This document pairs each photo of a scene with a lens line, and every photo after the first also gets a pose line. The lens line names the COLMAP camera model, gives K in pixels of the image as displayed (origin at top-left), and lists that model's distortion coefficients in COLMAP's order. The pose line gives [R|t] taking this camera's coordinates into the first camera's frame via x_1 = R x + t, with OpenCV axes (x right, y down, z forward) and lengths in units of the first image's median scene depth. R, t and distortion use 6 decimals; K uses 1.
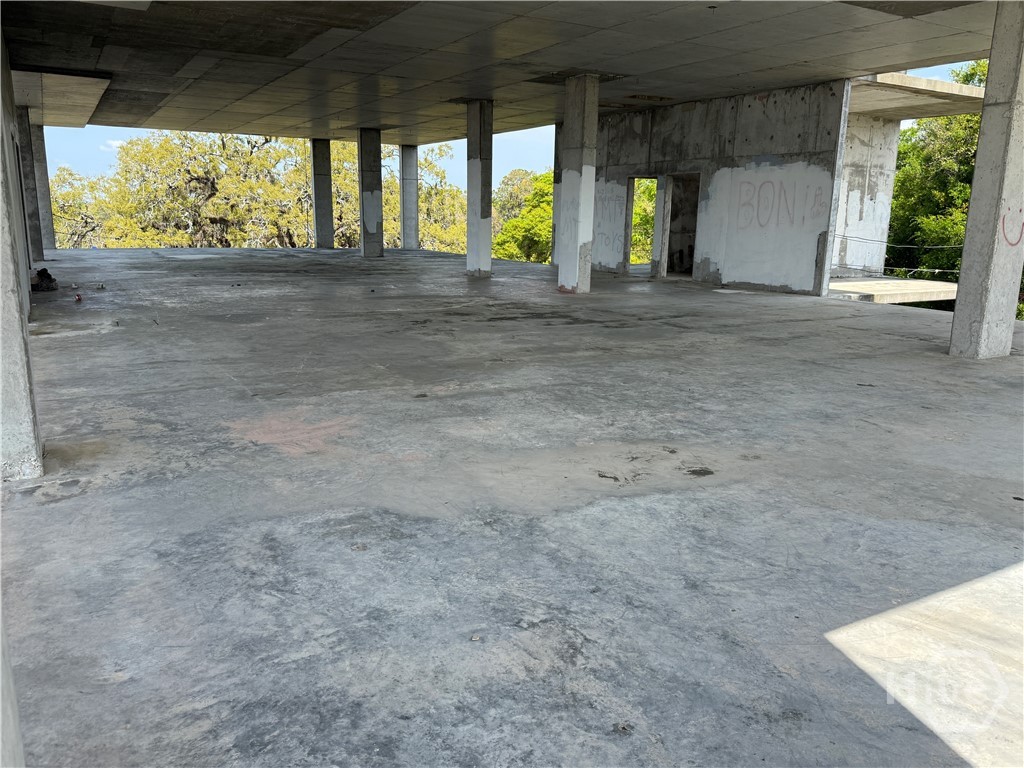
lens RADIAL K [[781.3, 0, 510.9], [0, 781.3, 384.5], [0, 0, 1]] dist [-0.003348, -0.001113]
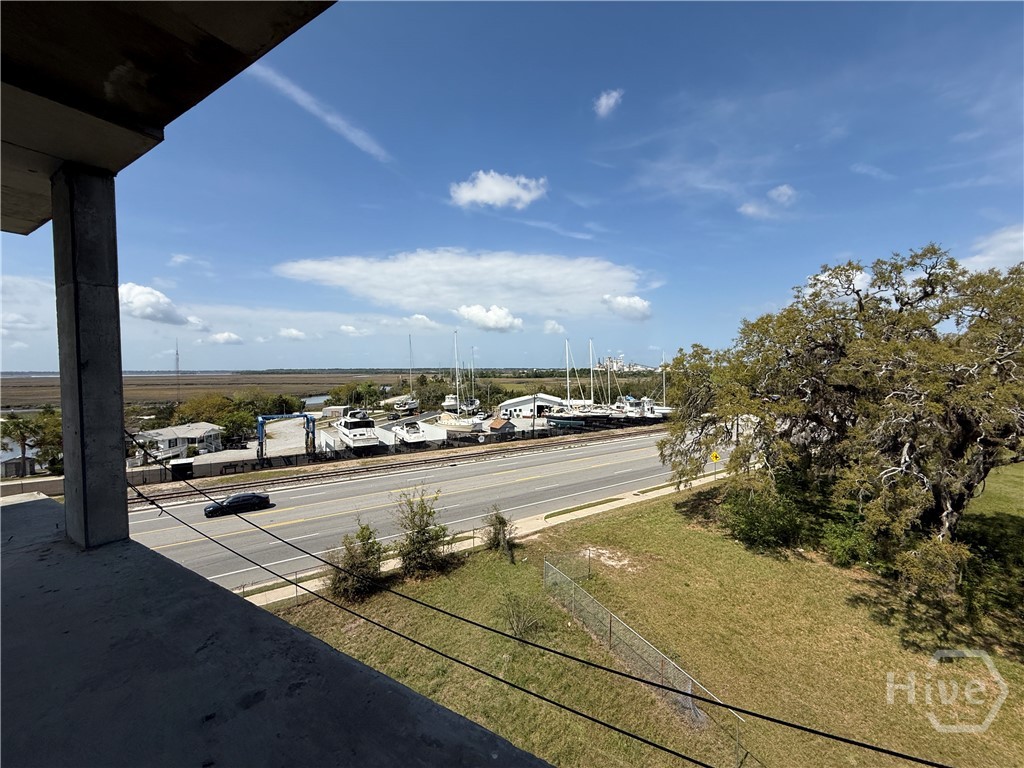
lens RADIAL K [[407.9, 0, 512.0], [0, 407.9, 382.9], [0, 0, 1]] dist [-0.000255, 0.000954]
pose [[0.483219, 0.006665, -0.875474, -0.152295], [-0.171951, 0.981217, -0.087439, -0.111919], [0.858448, 0.192790, 0.475288, 0.455451]]
